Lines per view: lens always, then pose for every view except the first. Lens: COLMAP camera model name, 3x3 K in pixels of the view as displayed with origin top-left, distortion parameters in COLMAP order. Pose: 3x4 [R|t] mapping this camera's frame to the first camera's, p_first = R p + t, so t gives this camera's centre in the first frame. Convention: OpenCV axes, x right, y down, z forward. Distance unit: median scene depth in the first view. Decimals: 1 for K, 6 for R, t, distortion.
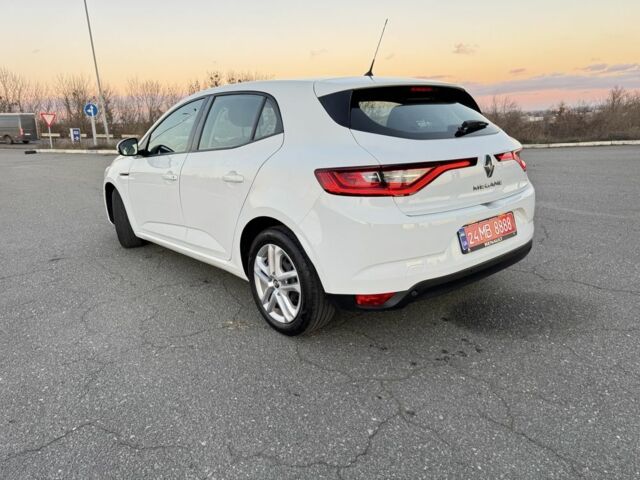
lens RADIAL K [[452.1, 0, 318.7], [0, 452.1, 242.1], [0, 0, 1]] dist [0.053852, -0.064945]
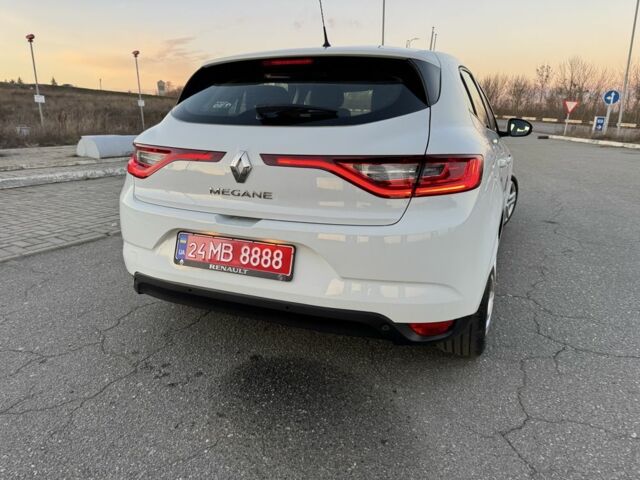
lens RADIAL K [[452.1, 0, 318.7], [0, 452.1, 242.1], [0, 0, 1]] dist [0.053852, -0.064945]
pose [[0.442614, 0.274503, -0.853663, 1.041489], [-0.253538, 0.951457, 0.174494, -0.203638], [0.860123, 0.139202, 0.490725, 0.752080]]
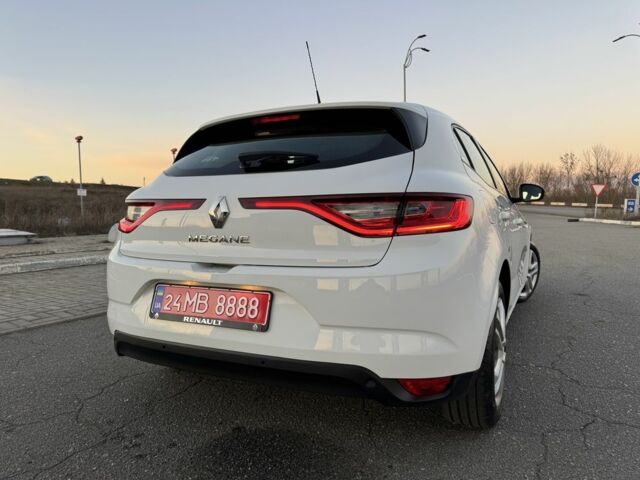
lens RADIAL K [[458.3, 0, 322.7], [0, 458.3, 239.4], [0, 0, 1]] dist [0.004341, -0.002308]
pose [[0.392017, 0.093525, -0.915191, 1.050726], [-0.238481, 0.971143, -0.002909, -0.157513], [0.888509, 0.219396, 0.403009, 0.845867]]
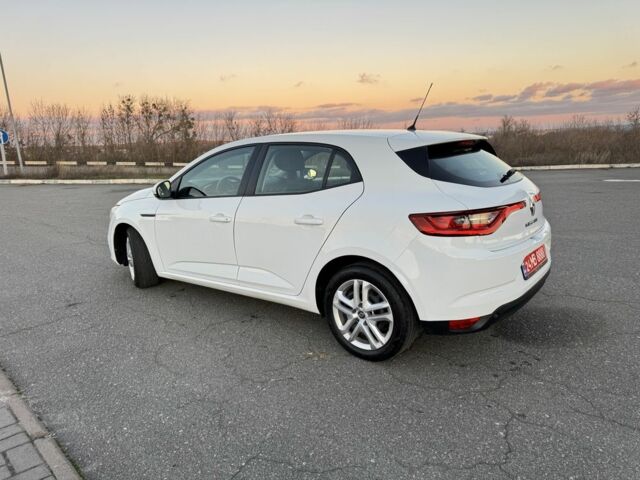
lens RADIAL K [[452.1, 0, 318.7], [0, 452.1, 242.1], [0, 0, 1]] dist [0.053852, -0.064945]
pose [[0.981952, -0.039777, 0.184900, -0.408867], [0.048734, 0.997836, -0.044148, -0.044597], [-0.182744, 0.052362, 0.981765, -0.091160]]
